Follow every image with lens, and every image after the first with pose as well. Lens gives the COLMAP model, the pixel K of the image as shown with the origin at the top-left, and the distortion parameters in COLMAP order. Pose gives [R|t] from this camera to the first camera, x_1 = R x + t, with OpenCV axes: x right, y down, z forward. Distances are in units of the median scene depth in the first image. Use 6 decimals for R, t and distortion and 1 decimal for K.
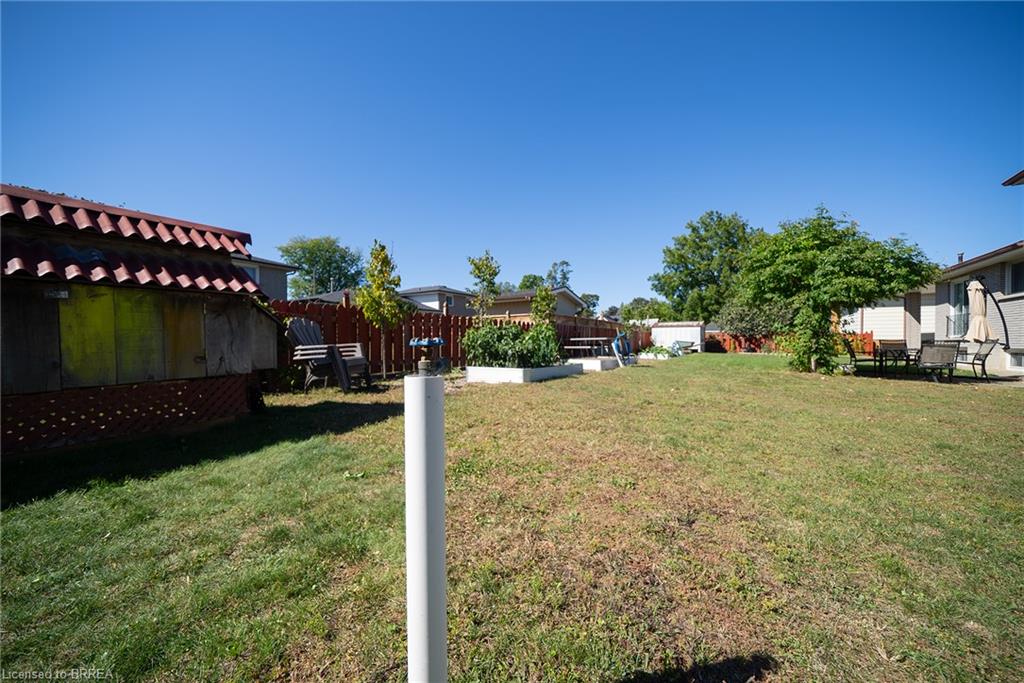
lens RADIAL K [[363.5, 0, 507.0], [0, 363.5, 344.9], [0, 0, 1]] dist [-0.001387, -0.000086]
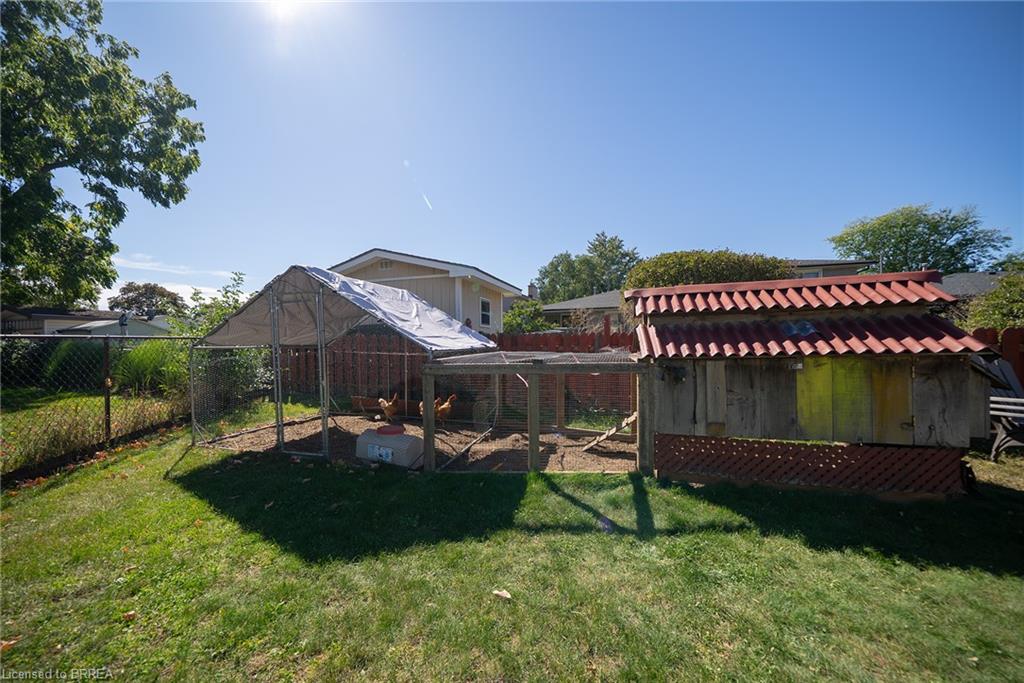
lens RADIAL K [[363.5, 0, 507.0], [0, 363.5, 344.9], [0, 0, 1]] dist [-0.001387, -0.000086]
pose [[0.274541, 0.001823, -0.961574, -0.242068], [-0.014376, 0.999894, -0.002208, -0.163987], [0.961468, 0.014430, 0.274538, -0.275915]]
